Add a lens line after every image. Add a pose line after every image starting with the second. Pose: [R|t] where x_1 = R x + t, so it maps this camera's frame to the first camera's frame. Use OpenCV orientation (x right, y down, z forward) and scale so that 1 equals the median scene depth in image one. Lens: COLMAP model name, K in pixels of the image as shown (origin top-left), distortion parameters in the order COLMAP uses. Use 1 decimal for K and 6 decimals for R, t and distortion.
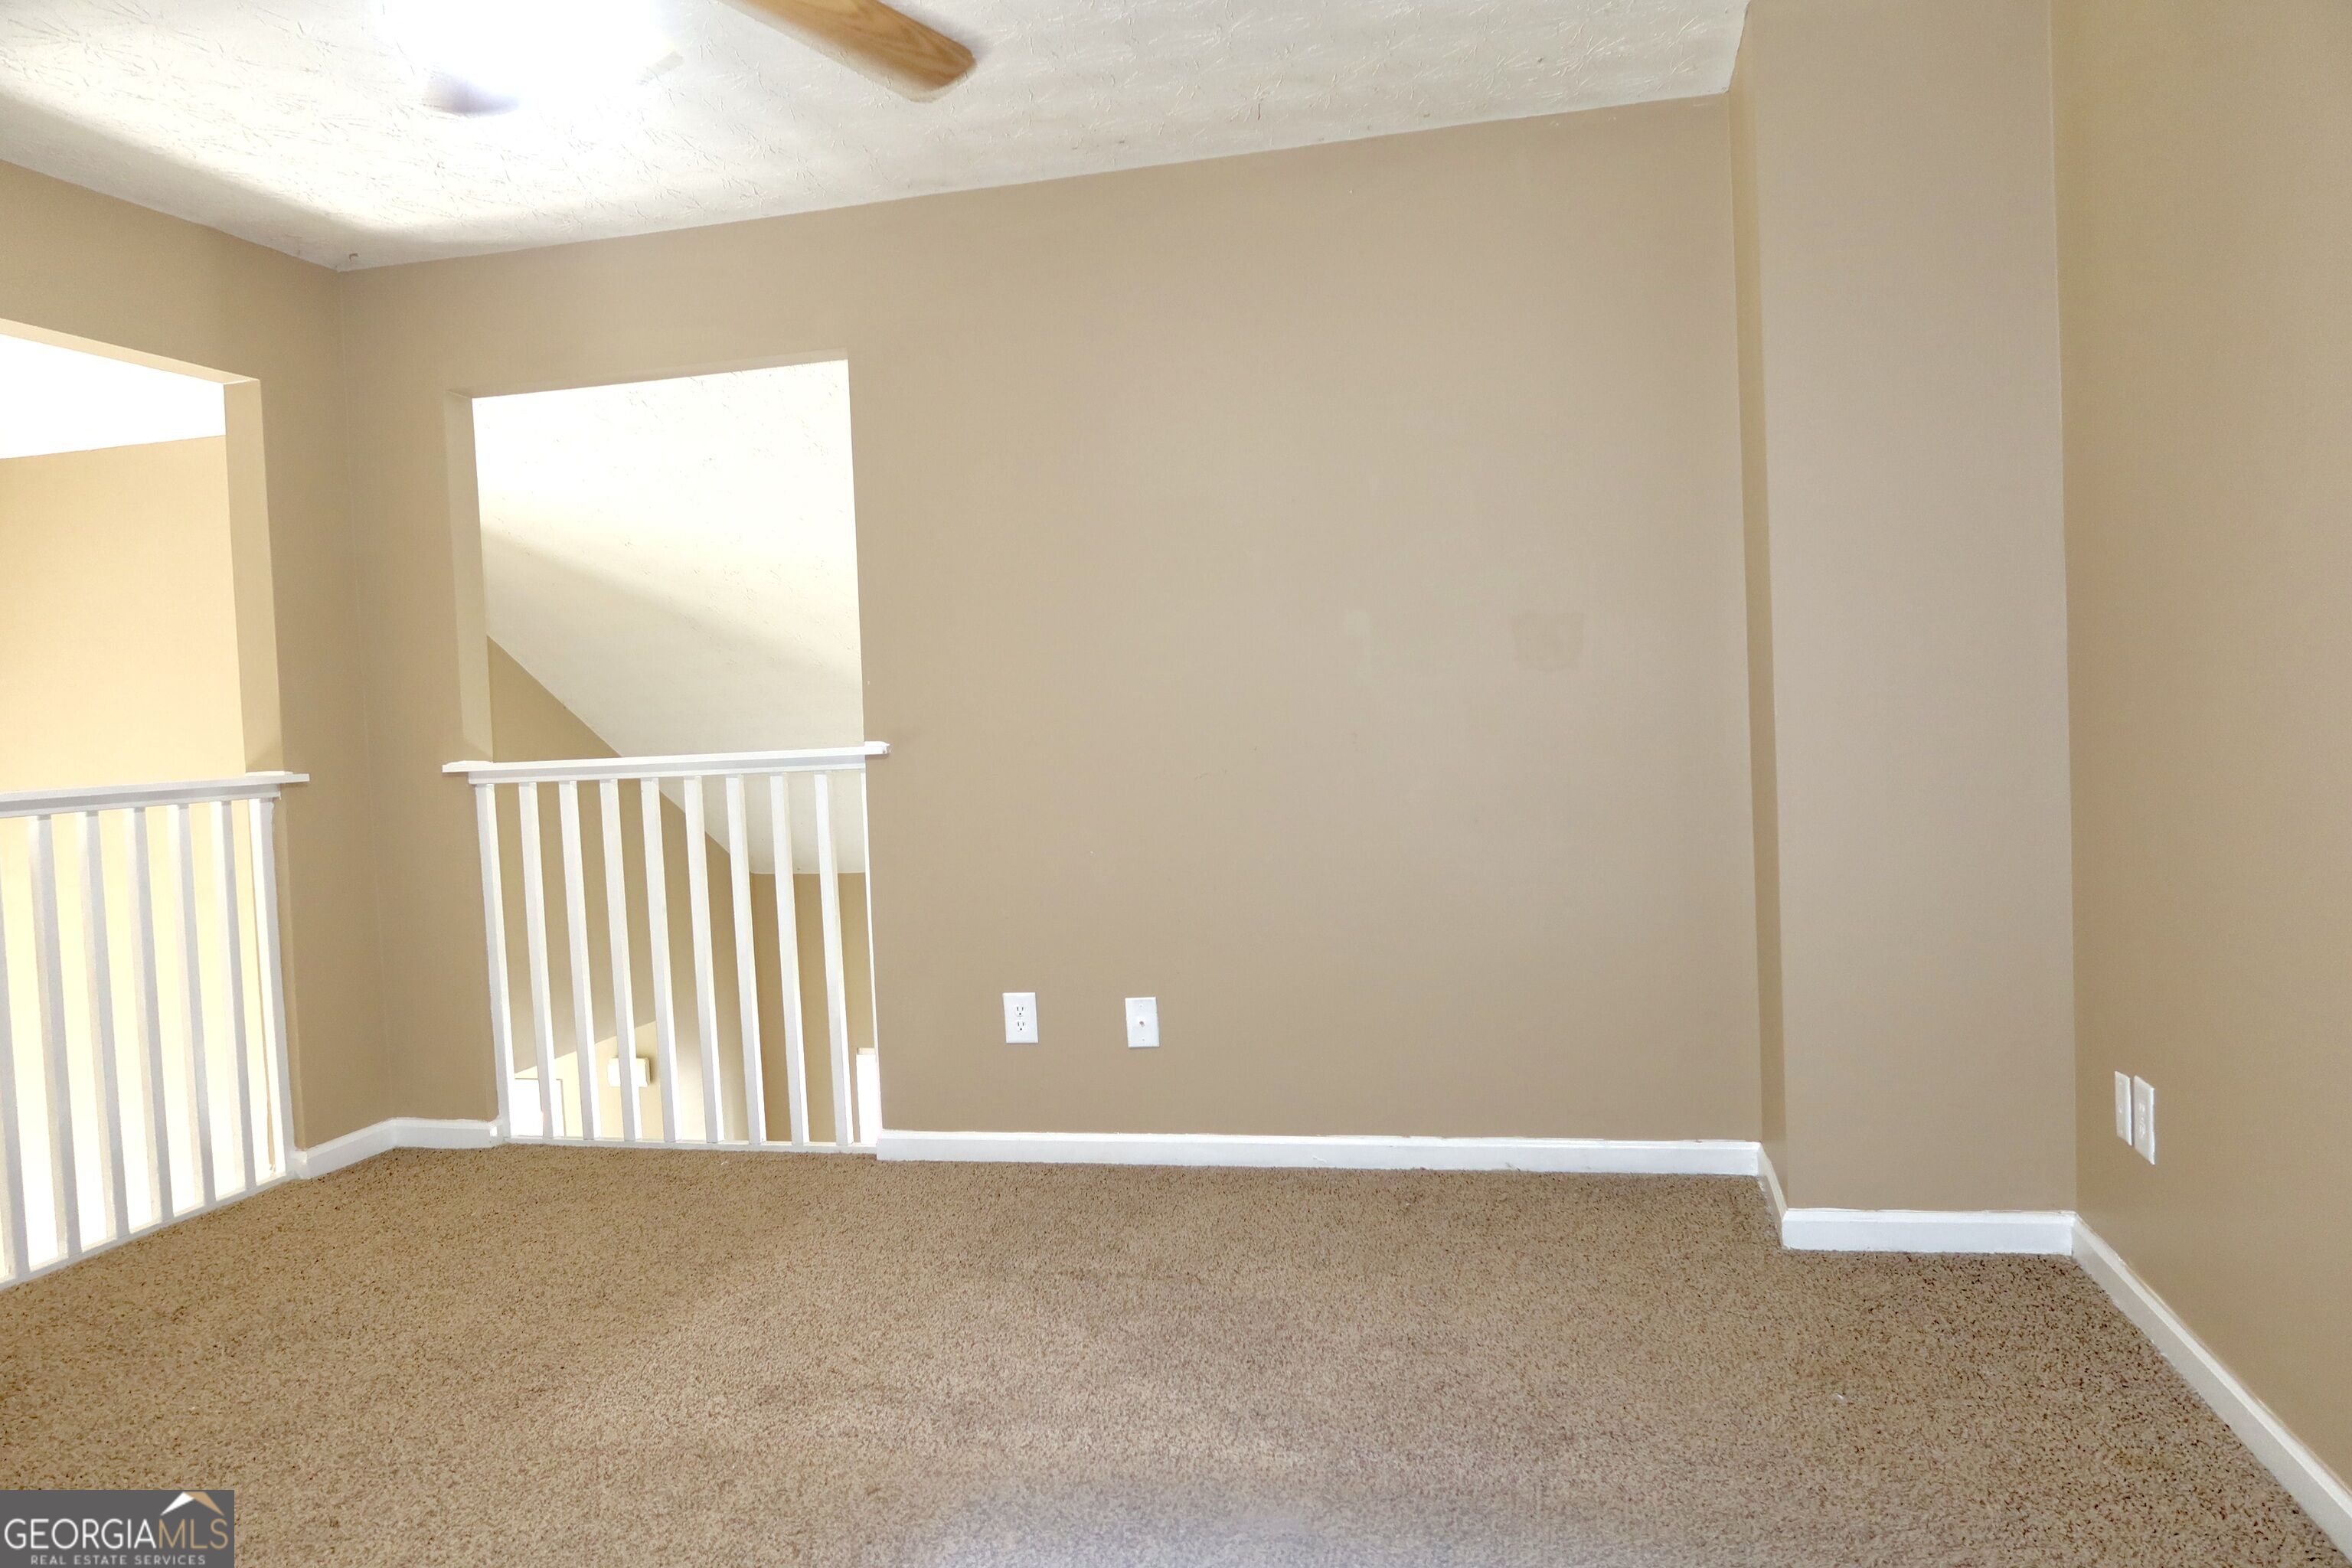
lens RADIAL K [[1616.3, 0, 1179.1], [0, 1616.3, 777.7], [0, 0, 1]] dist [-0.032996, 0.014322]
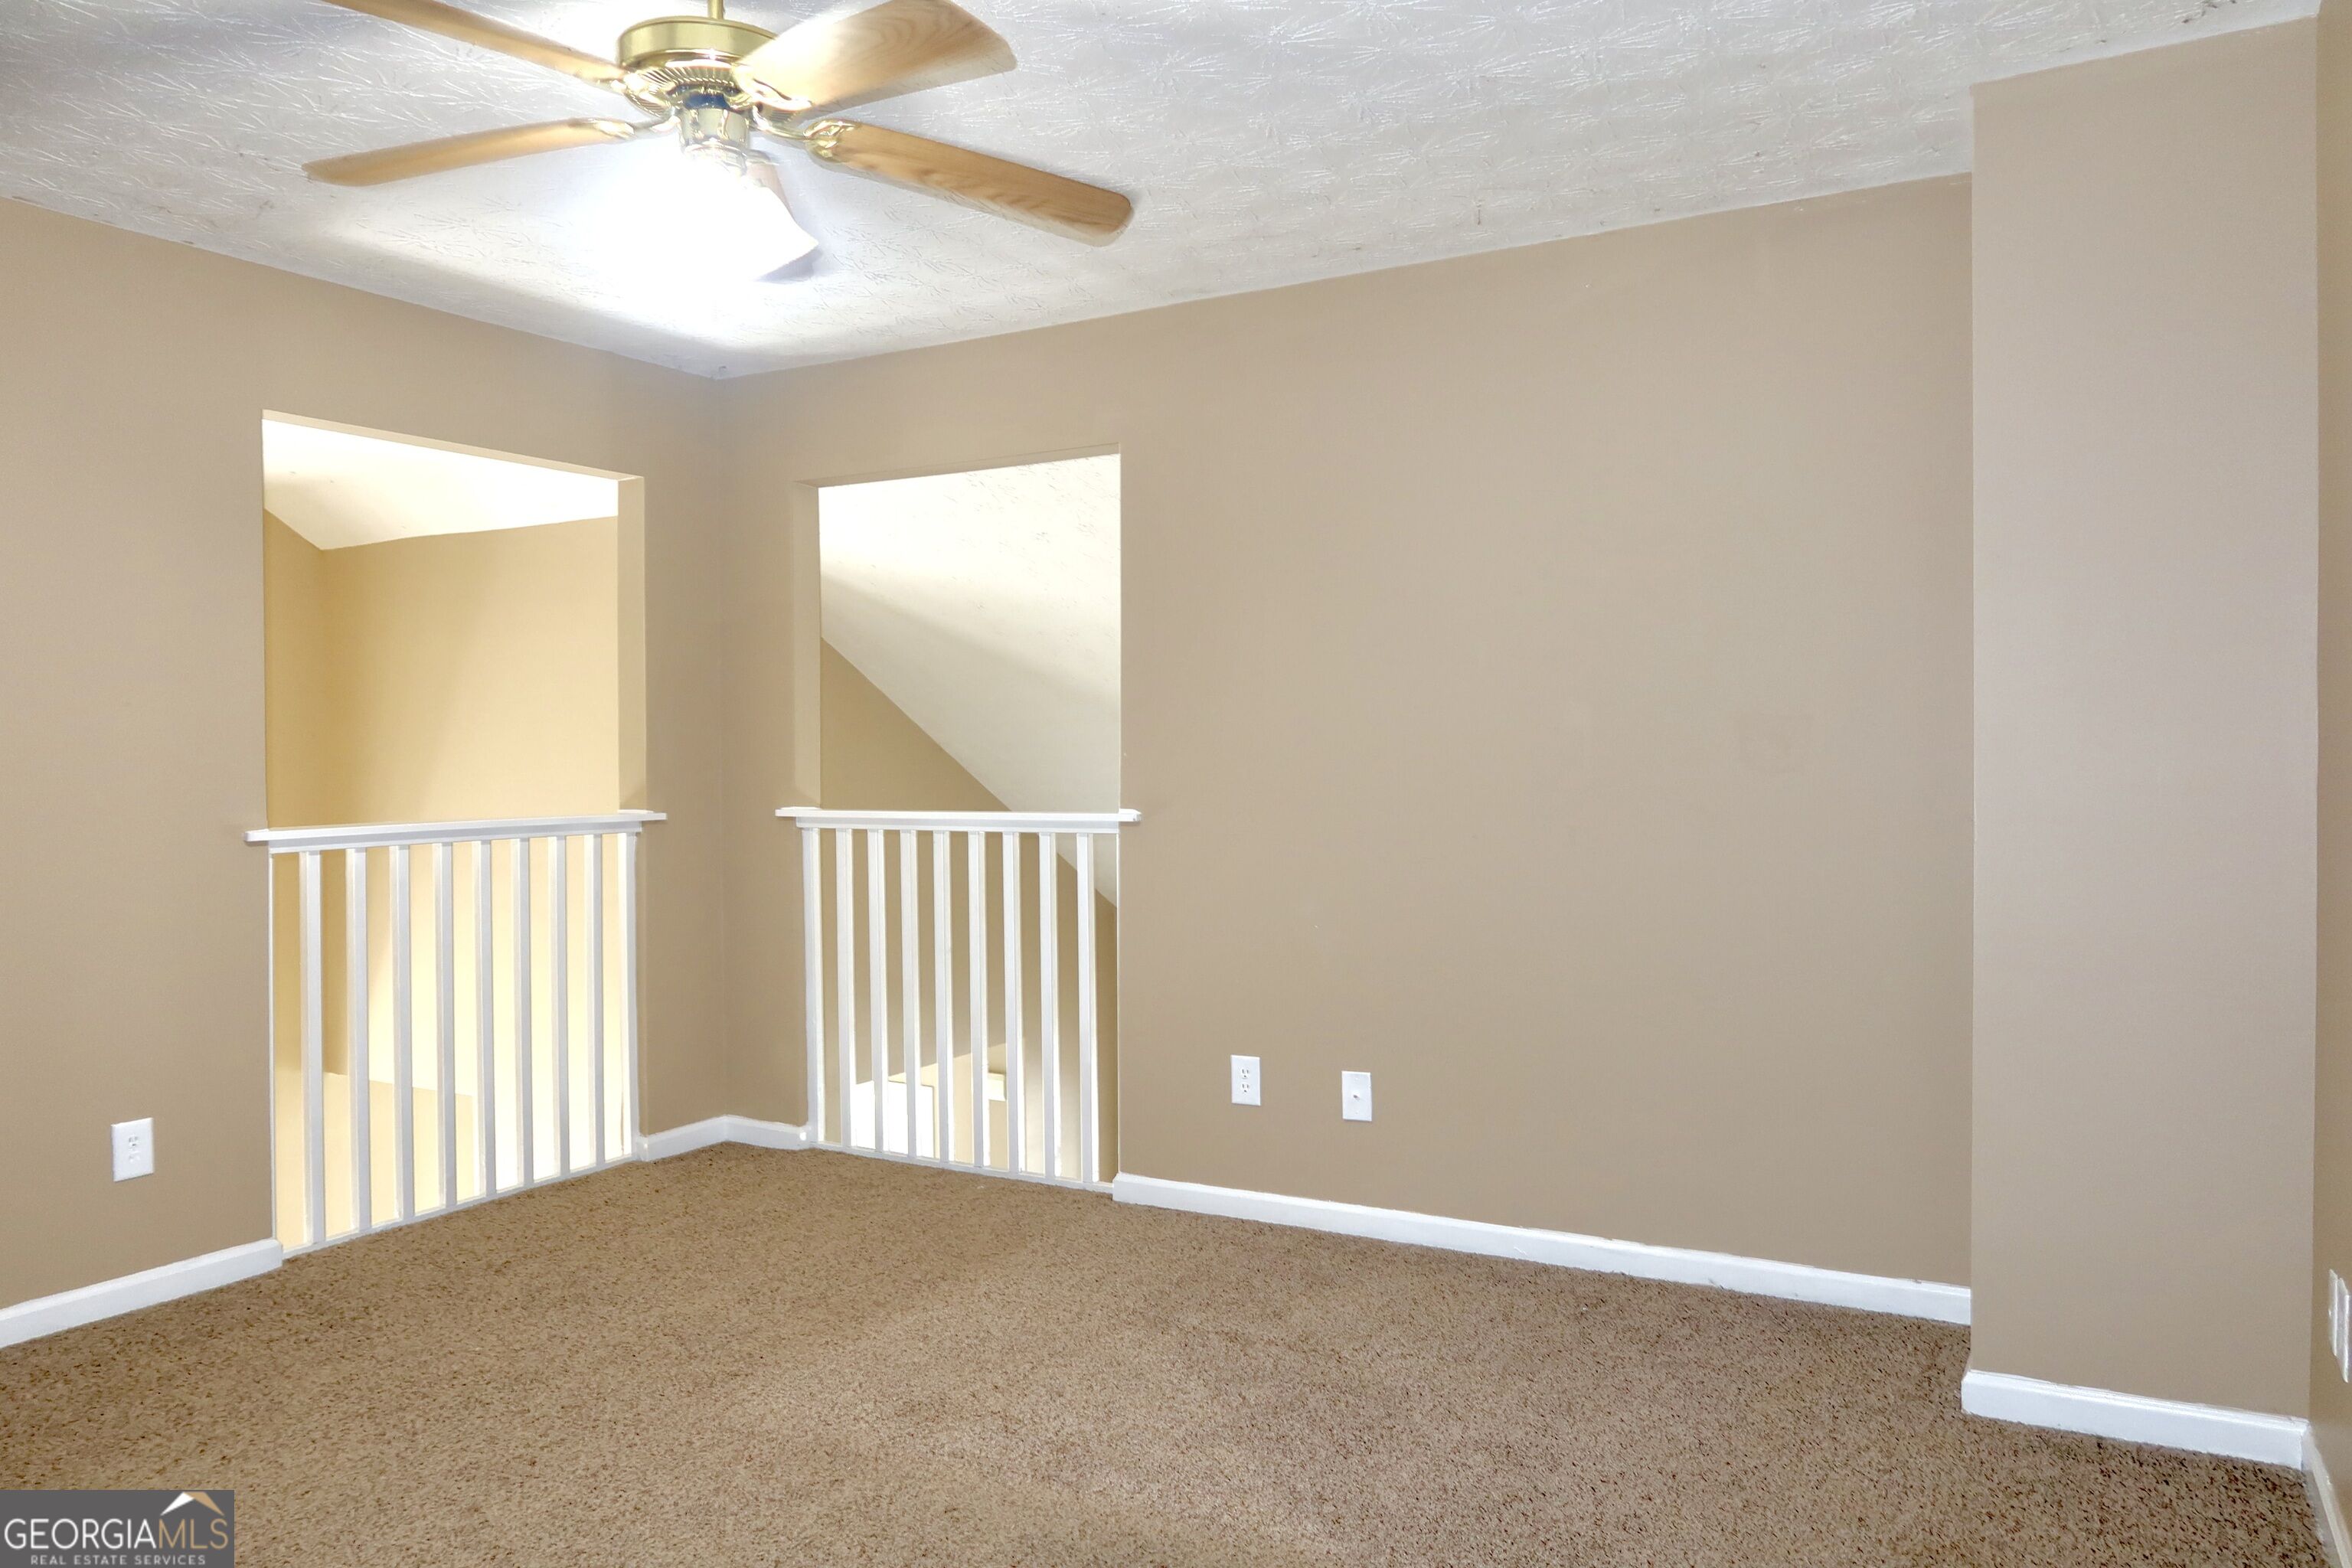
lens RADIAL K [[1616.3, 0, 1167.8], [0, 1616.3, 780.0], [0, 0, 1]] dist [-0.032996, 0.014322]
pose [[0.958099, 0.041374, -0.283435, 0.155261], [-0.046025, 0.998893, -0.009767, -0.036334], [0.282717, 0.022403, 0.958942, -0.023895]]
